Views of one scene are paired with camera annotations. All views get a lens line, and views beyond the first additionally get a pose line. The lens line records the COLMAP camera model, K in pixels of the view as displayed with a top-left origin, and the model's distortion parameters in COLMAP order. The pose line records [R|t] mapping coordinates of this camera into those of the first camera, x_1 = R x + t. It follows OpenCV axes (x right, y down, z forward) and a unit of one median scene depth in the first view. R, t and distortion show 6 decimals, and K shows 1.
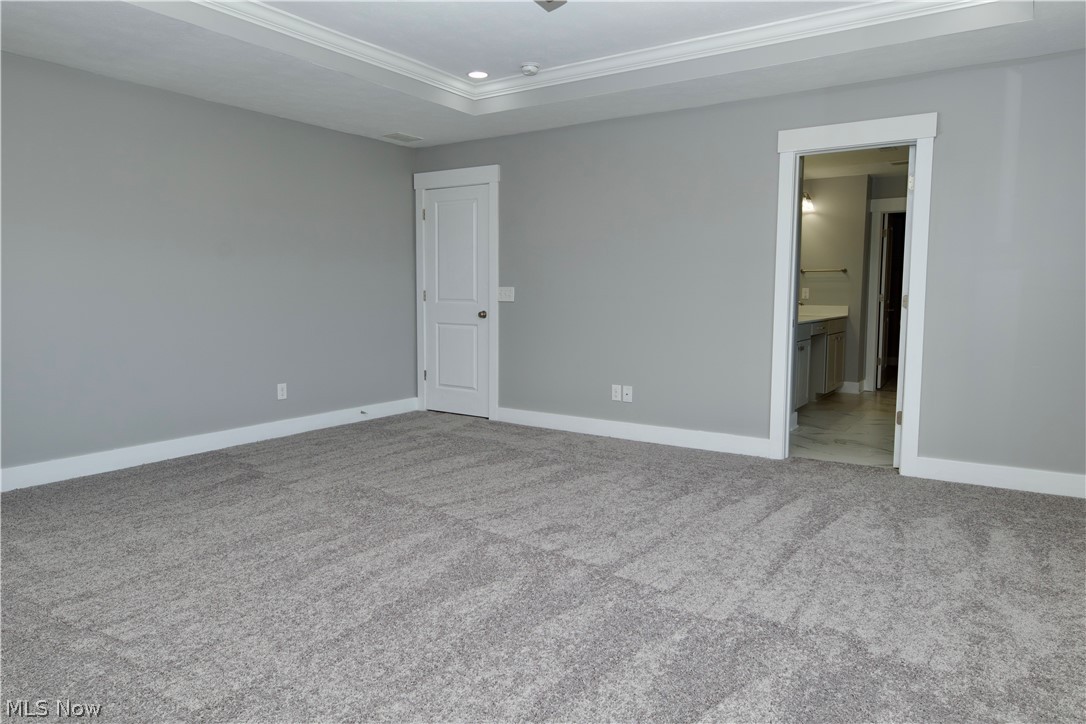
lens RADIAL K [[721.5, 0, 543.0], [0, 721.5, 362.0], [0, 0, 1]] dist [-0.004431, 0.000715]
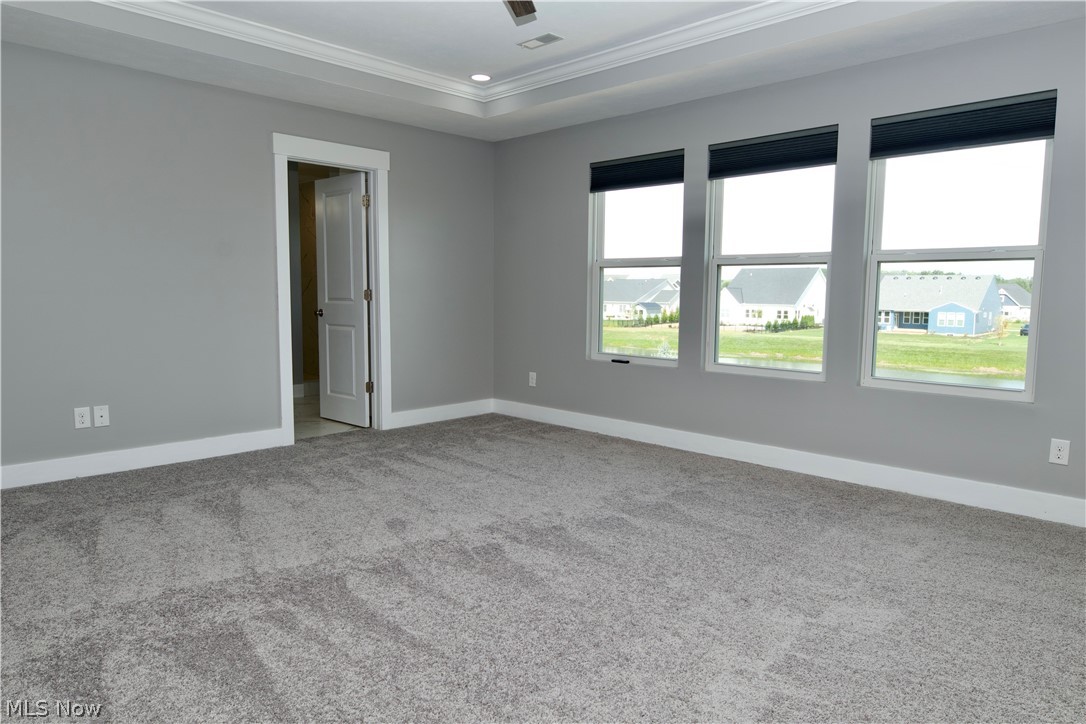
lens RADIAL K [[718.9, 0, 543.0], [0, 718.9, 362.0], [0, 0, 1]] dist [0.053023, -0.000661]
pose [[0.183837, -0.099459, 0.977912, -0.809688], [0.089738, 0.992411, 0.084064, -0.053720], [-0.978852, 0.072302, 0.191368, 0.535420]]
